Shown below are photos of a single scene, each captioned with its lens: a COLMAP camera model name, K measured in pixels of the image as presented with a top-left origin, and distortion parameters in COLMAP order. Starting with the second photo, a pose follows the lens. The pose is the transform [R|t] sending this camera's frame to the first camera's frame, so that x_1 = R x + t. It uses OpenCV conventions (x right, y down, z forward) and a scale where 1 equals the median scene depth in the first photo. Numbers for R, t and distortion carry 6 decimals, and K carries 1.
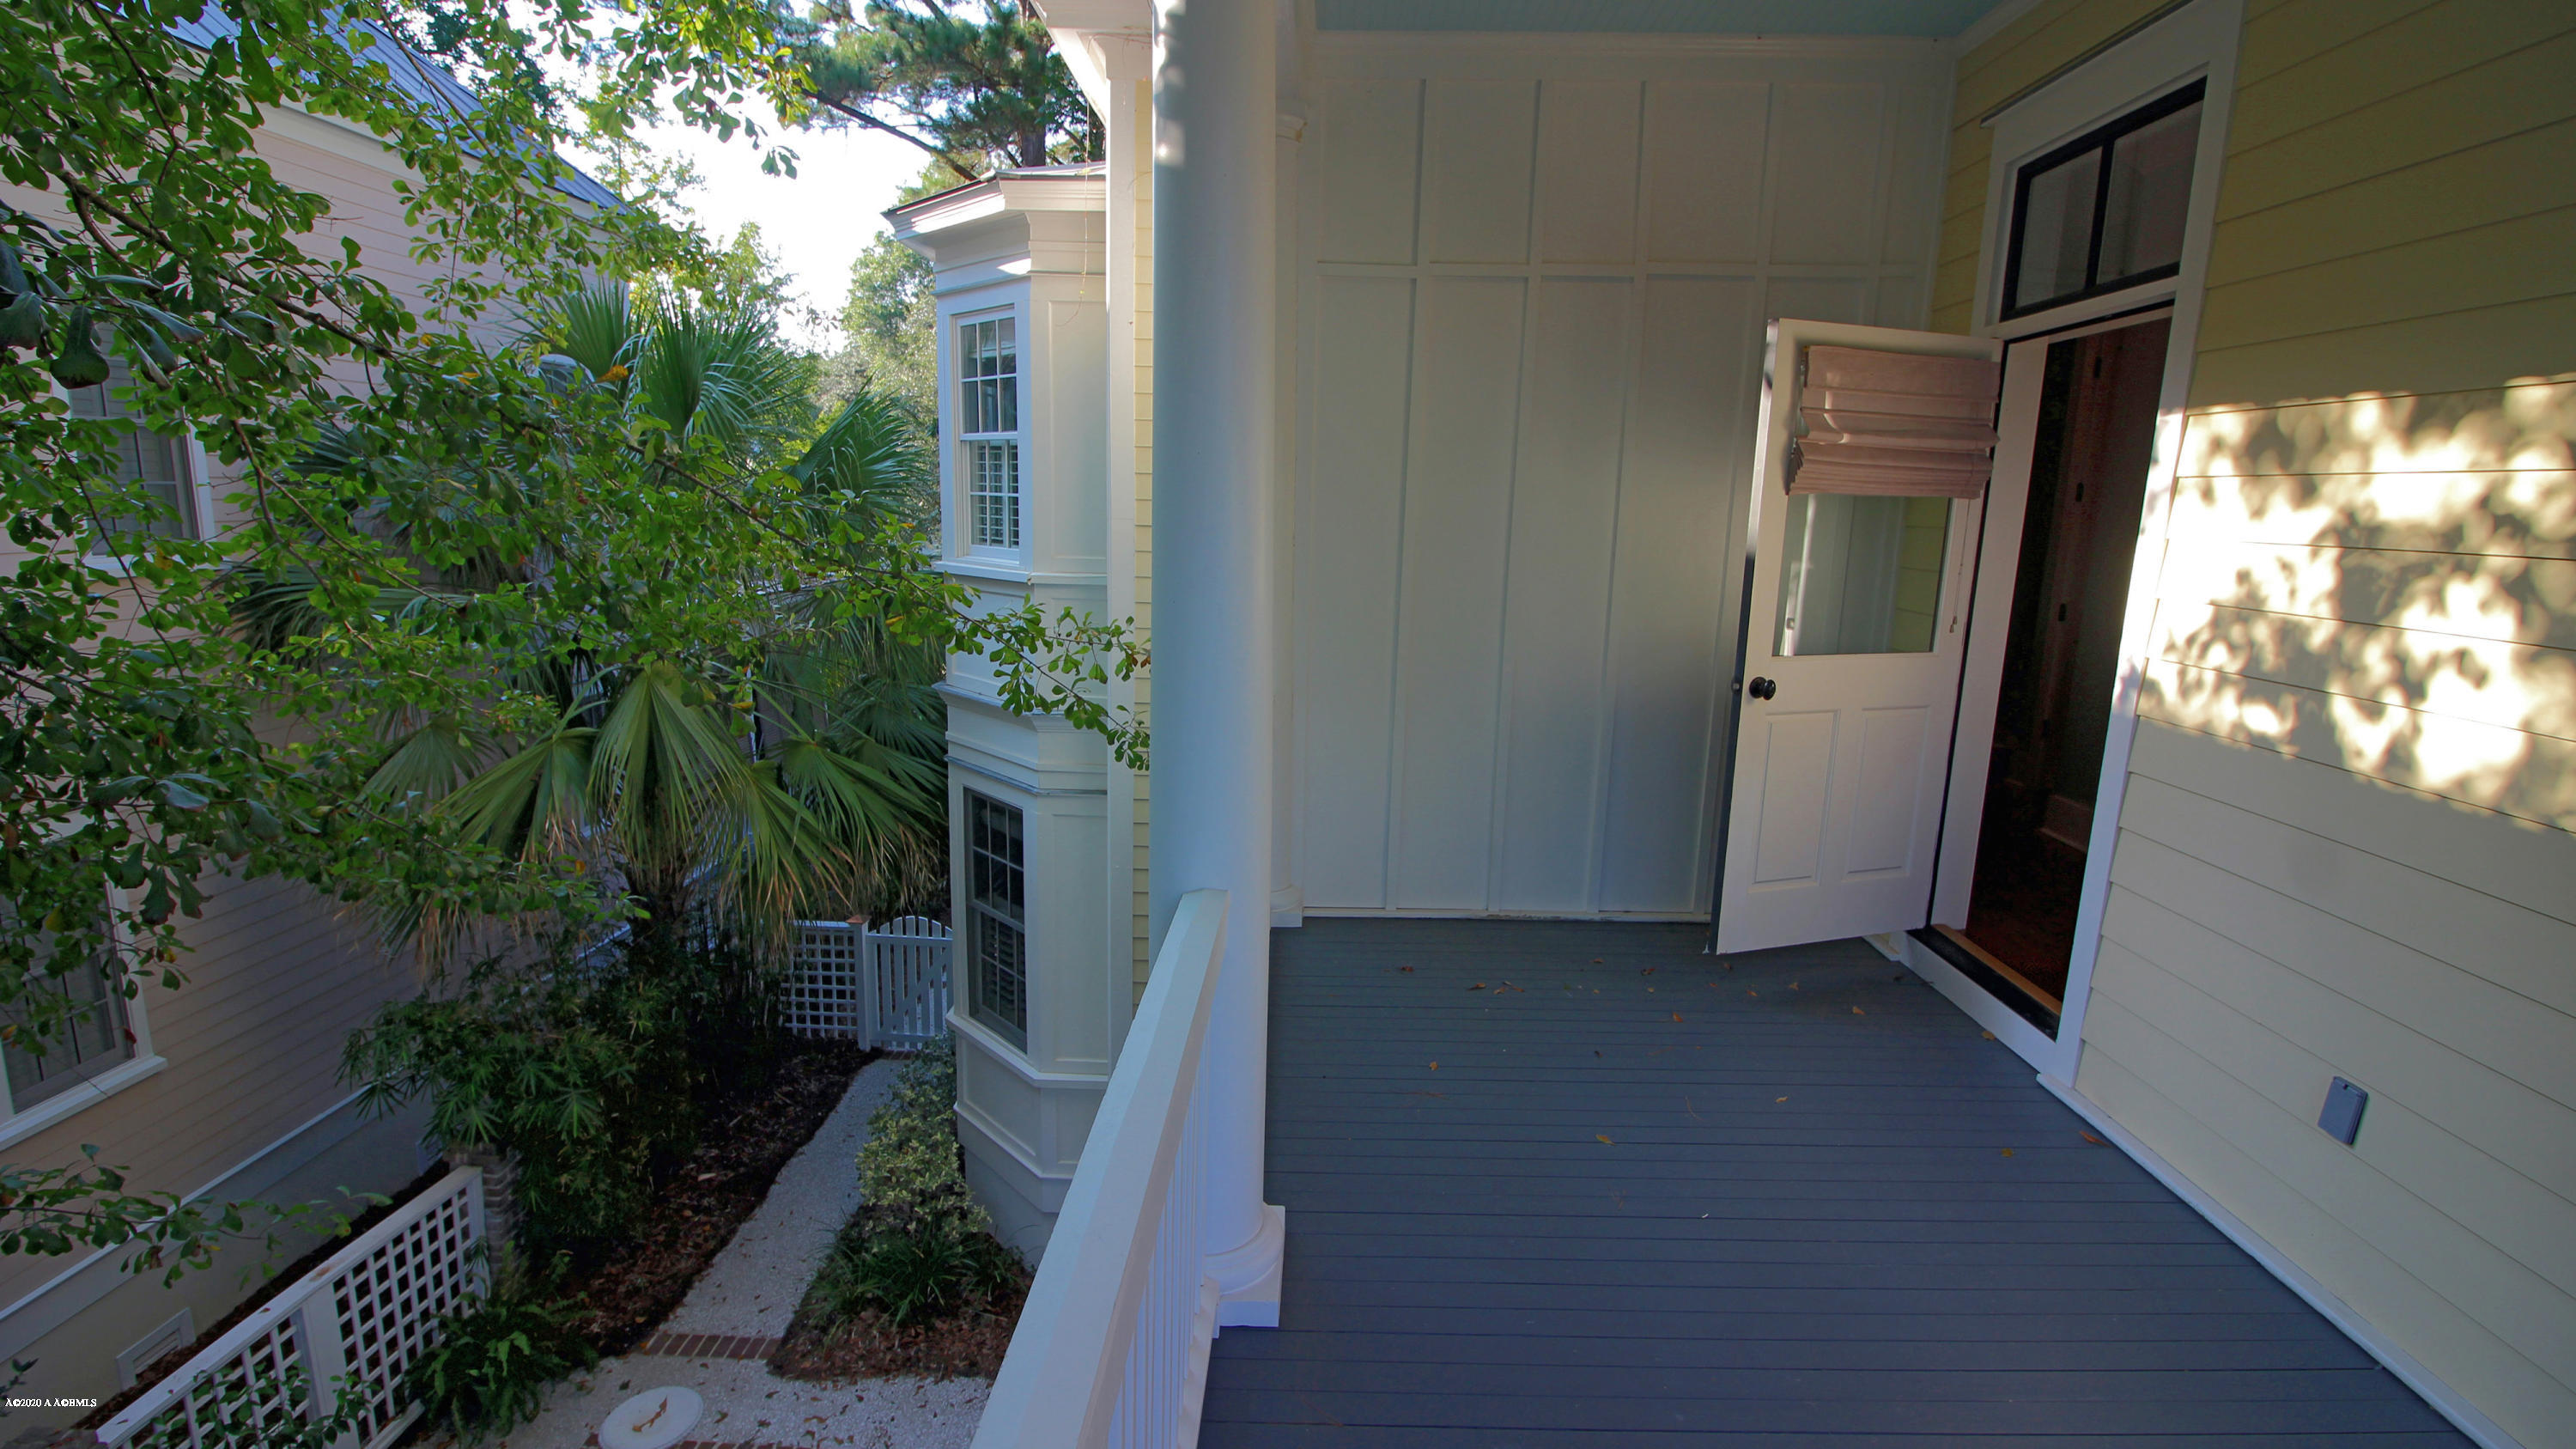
lens RADIAL K [[1192.7, 0, 1285.8], [0, 1192.7, 726.7], [0, 0, 1]] dist [0.000244, -0.014749]
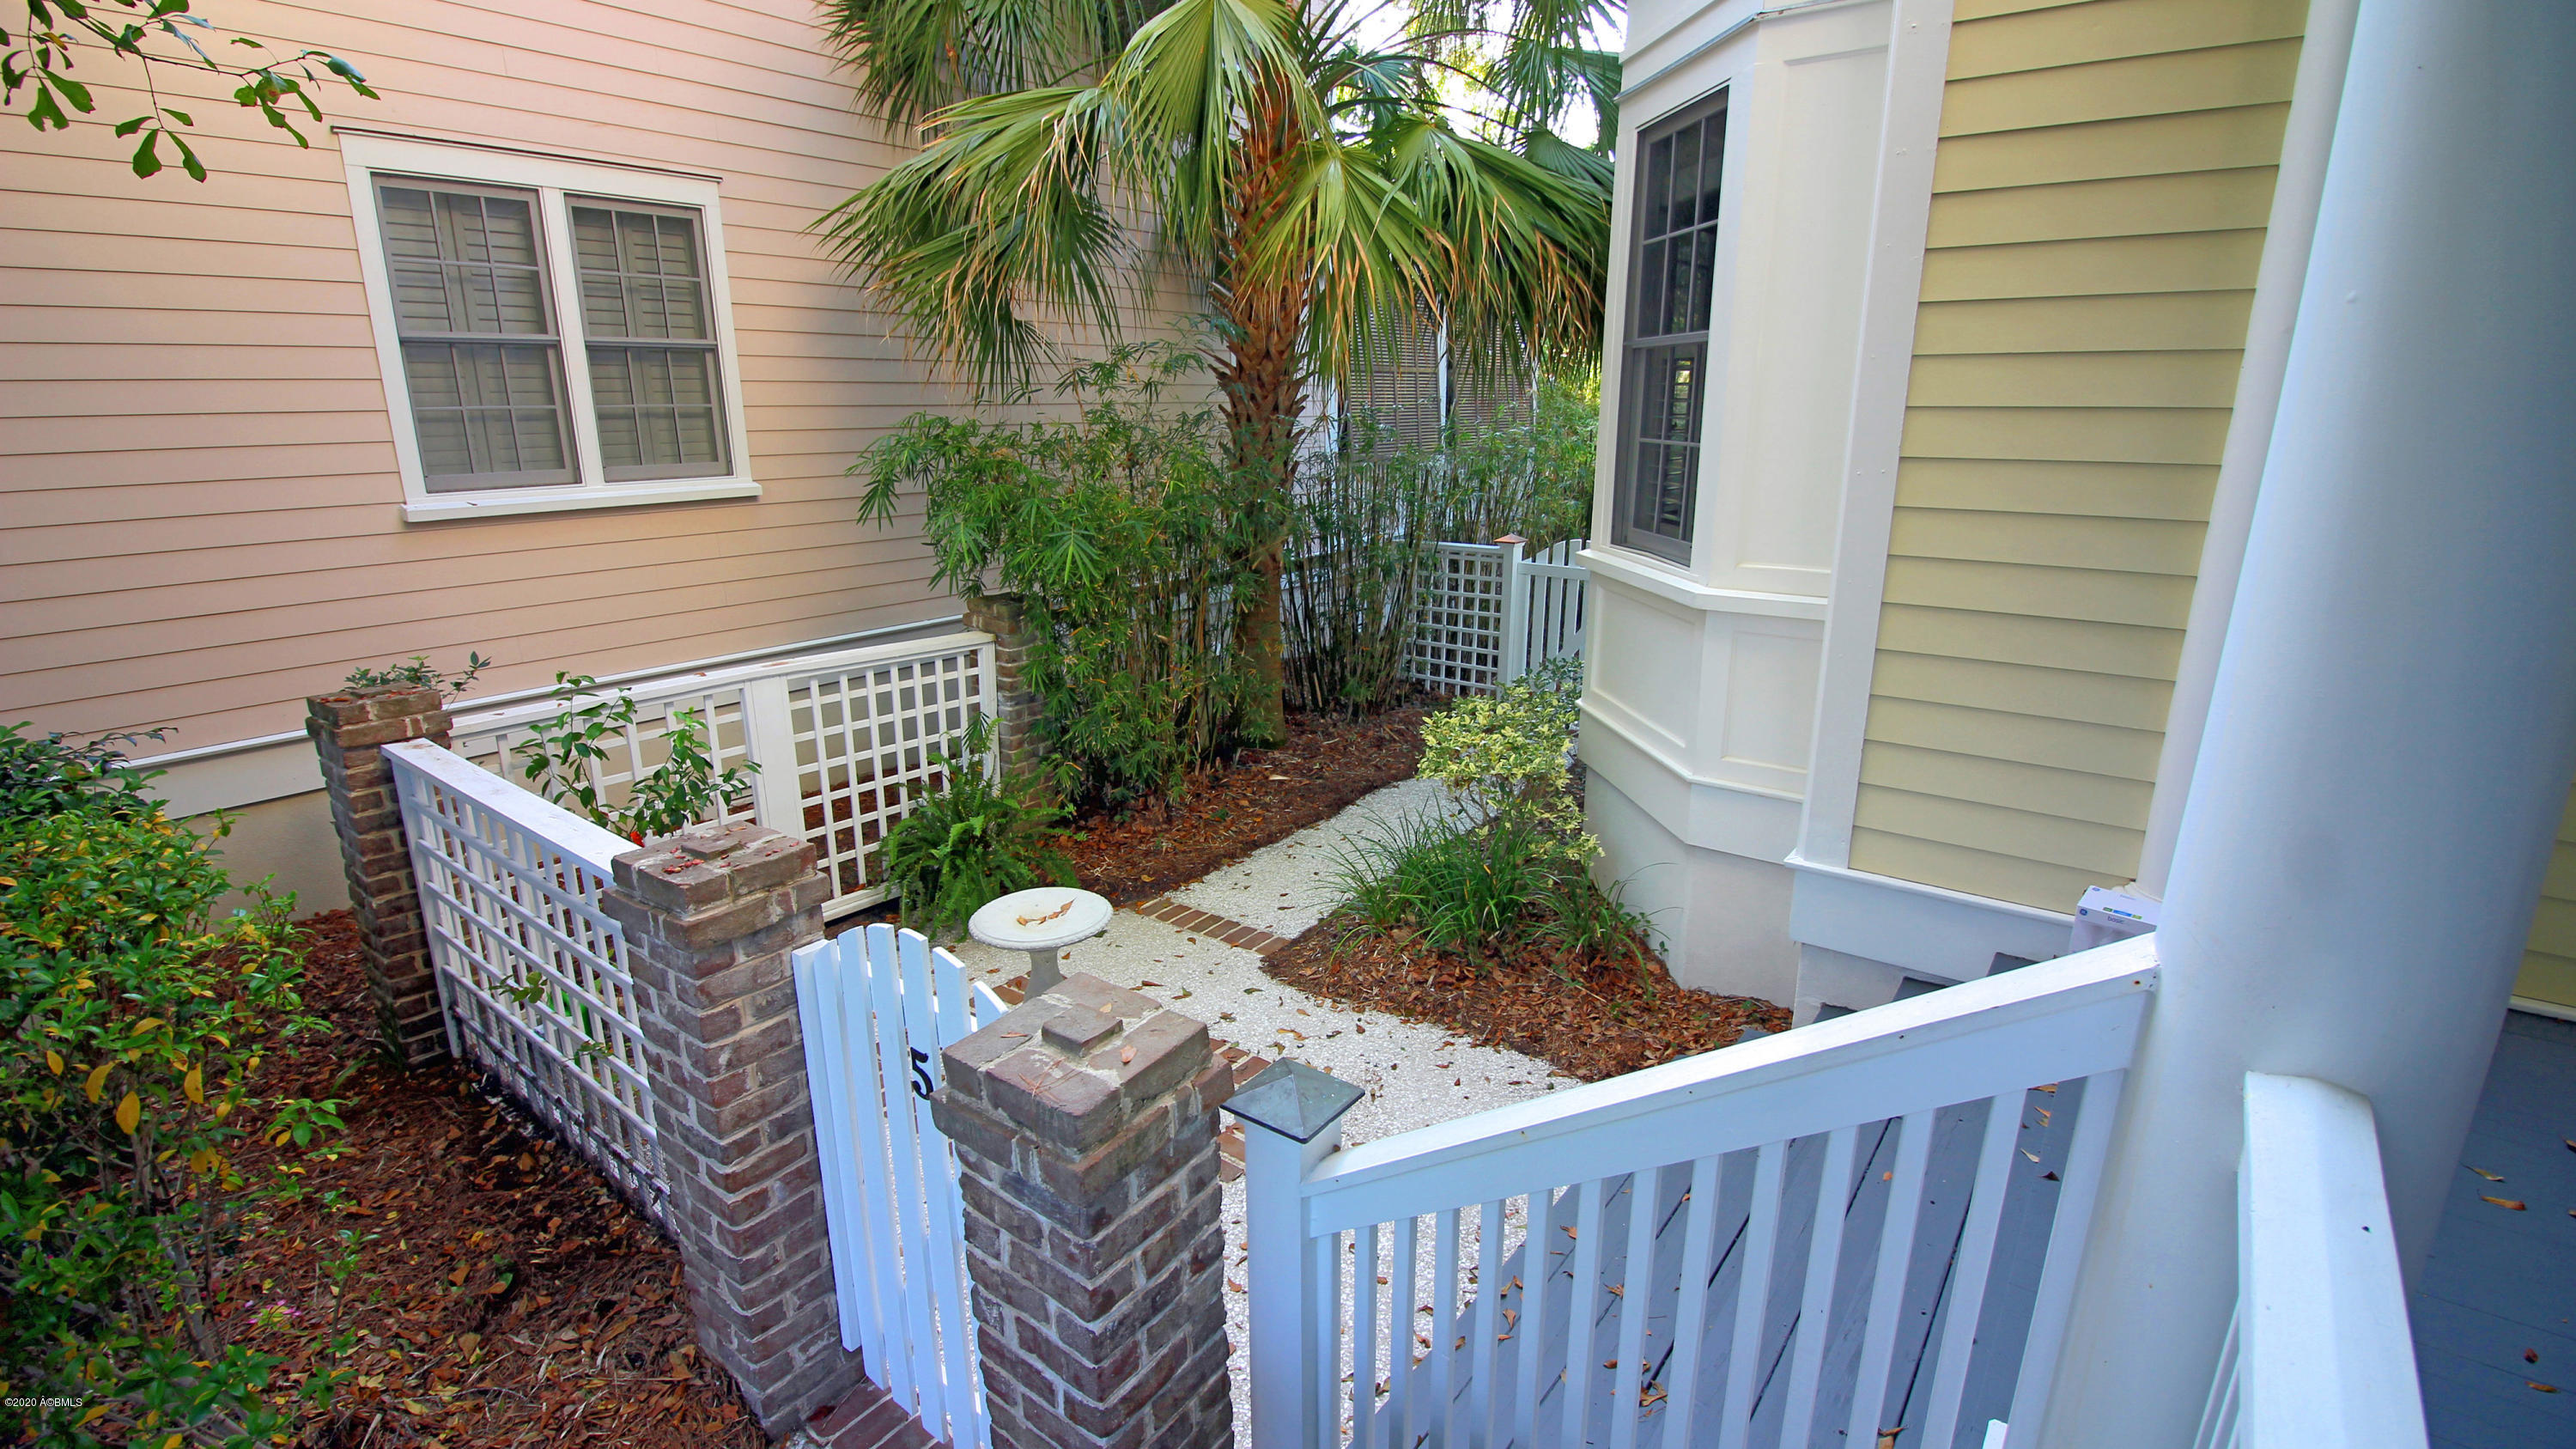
lens RADIAL K [[1192.7, 0, 1285.8], [0, 1192.7, 726.7], [0, 0, 1]] dist [0.000244, -0.014749]
pose [[0.815329, 0.127195, -0.564854, -0.081655], [-0.083319, 0.991193, 0.102932, 0.624469], [0.572971, -0.036860, 0.818746, 0.831930]]
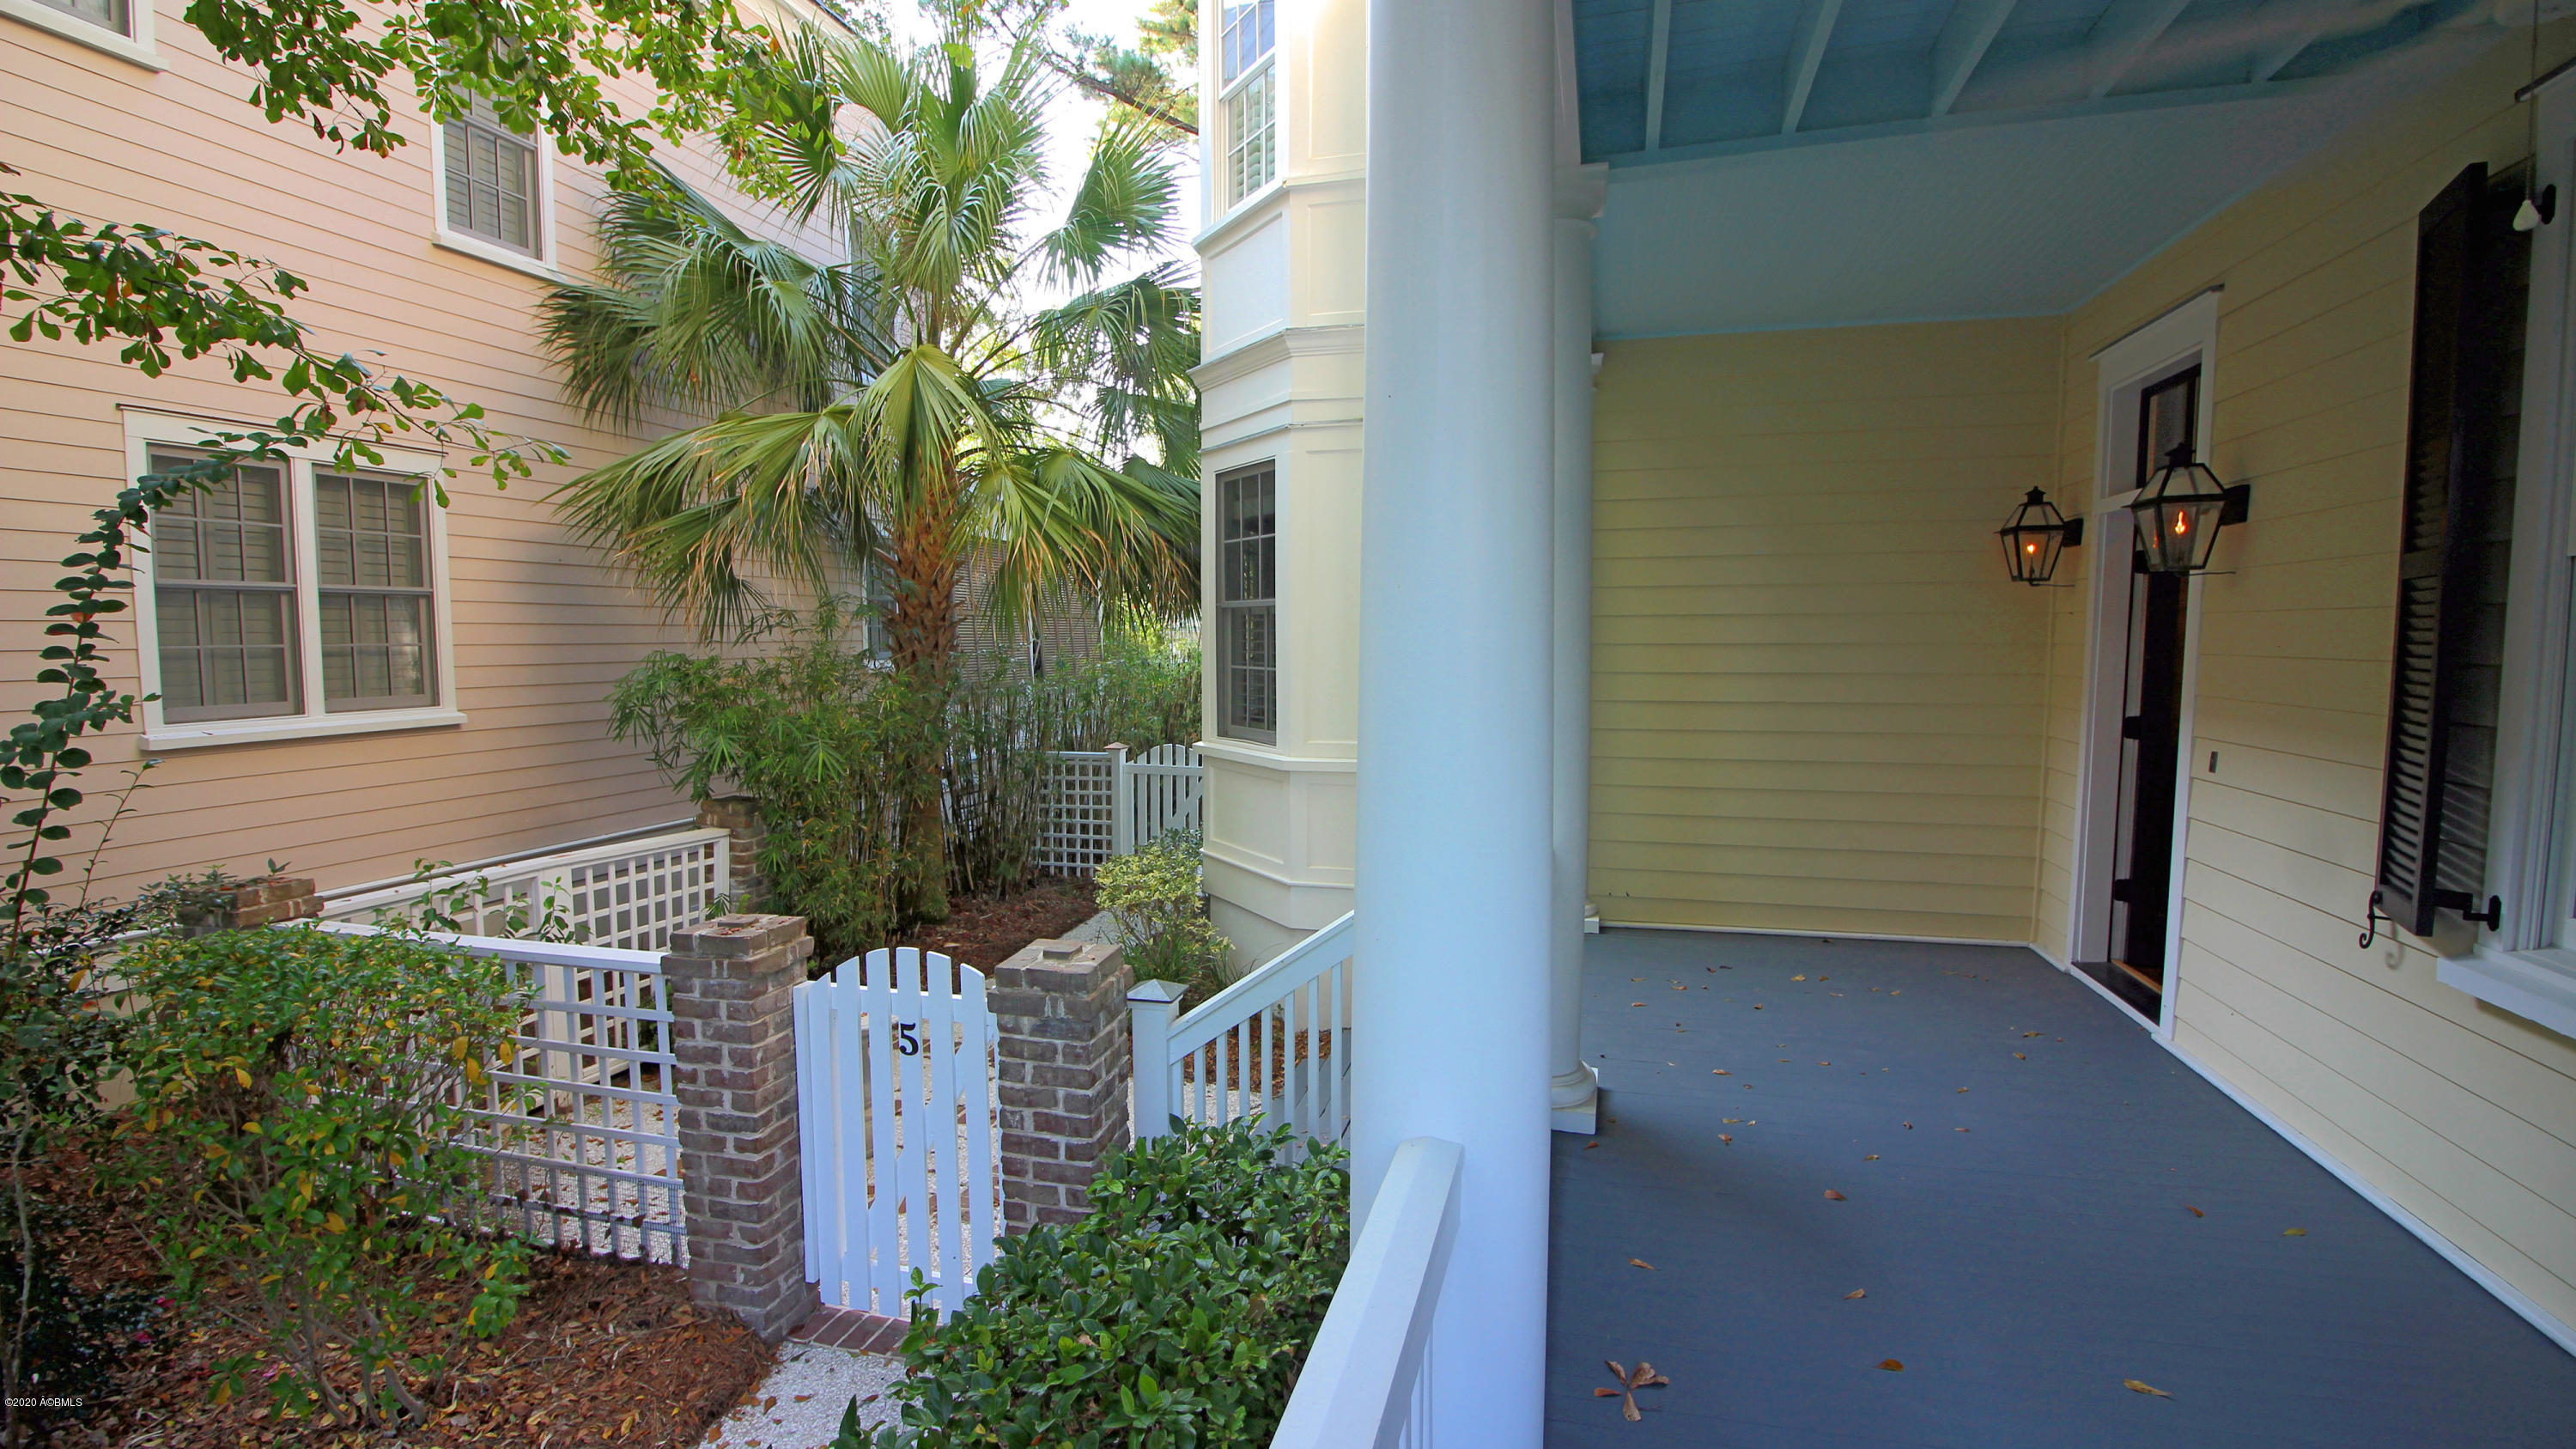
lens RADIAL K [[1192.7, 0, 1285.8], [0, 1192.7, 726.7], [0, 0, 1]] dist [0.000244, -0.014749]
pose [[0.973753, -0.007944, -0.227467, -0.012402], [-0.017080, 0.994022, -0.107835, 0.723110], [0.226963, 0.108890, 0.967797, 0.270666]]
